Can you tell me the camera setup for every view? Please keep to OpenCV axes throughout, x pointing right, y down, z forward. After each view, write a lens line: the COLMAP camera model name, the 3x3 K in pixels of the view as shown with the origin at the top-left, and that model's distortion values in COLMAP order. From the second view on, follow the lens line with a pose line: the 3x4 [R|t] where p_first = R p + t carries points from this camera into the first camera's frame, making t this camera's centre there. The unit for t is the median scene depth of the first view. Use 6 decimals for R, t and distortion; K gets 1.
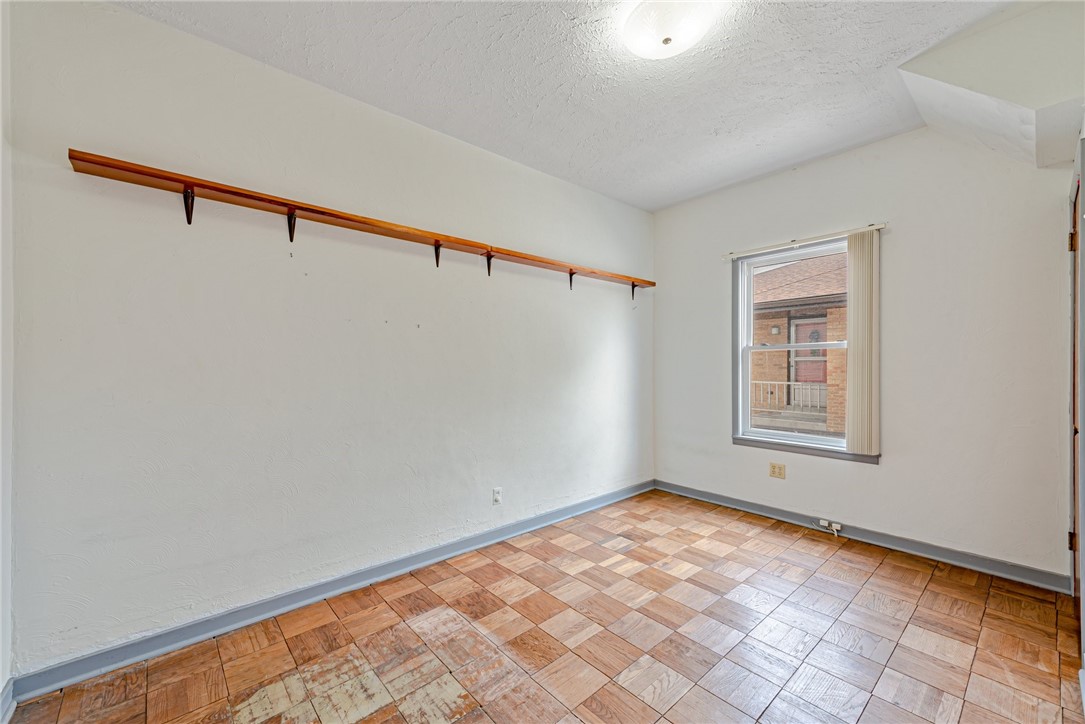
lens RADIAL K [[432.5, 0, 543.0], [0, 432.5, 363.2], [0, 0, 1]] dist [0.012561, -0.002418]
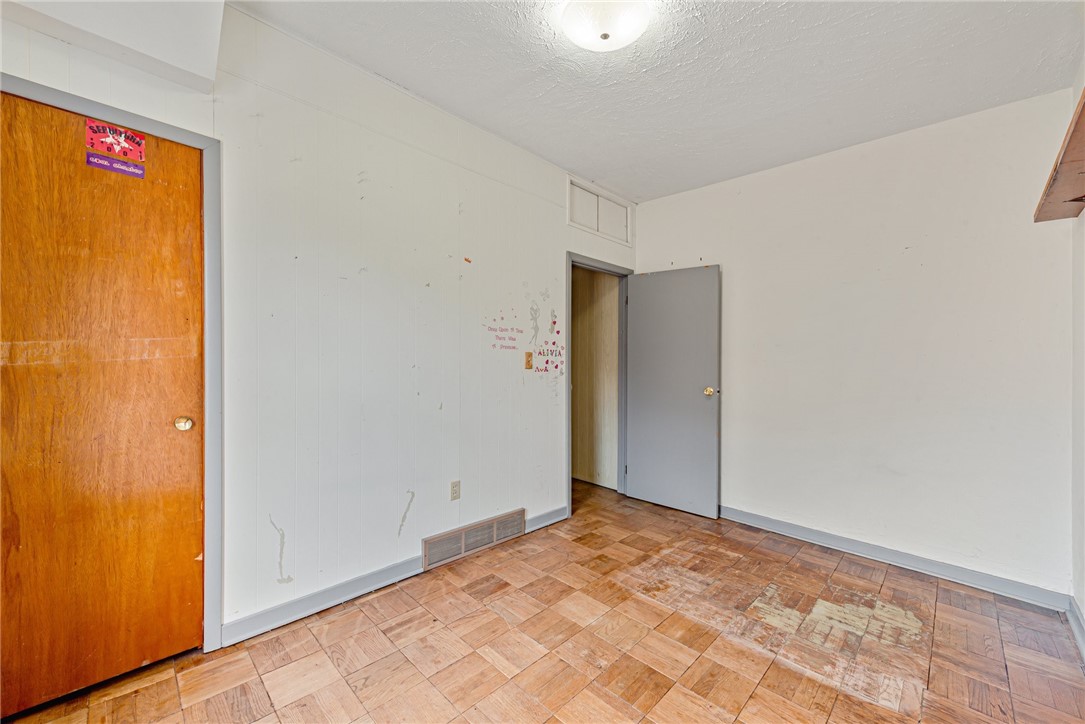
lens RADIAL K [[432.5, 0, 541.9], [0, 432.5, 362.2], [0, 0, 1]] dist [0.012561, -0.002418]
pose [[-0.997264, -0.017341, -0.071866, 0.544307], [-0.017456, 0.999847, 0.000968, 0.001263], [0.071838, 0.002220, -0.997414, 2.099888]]
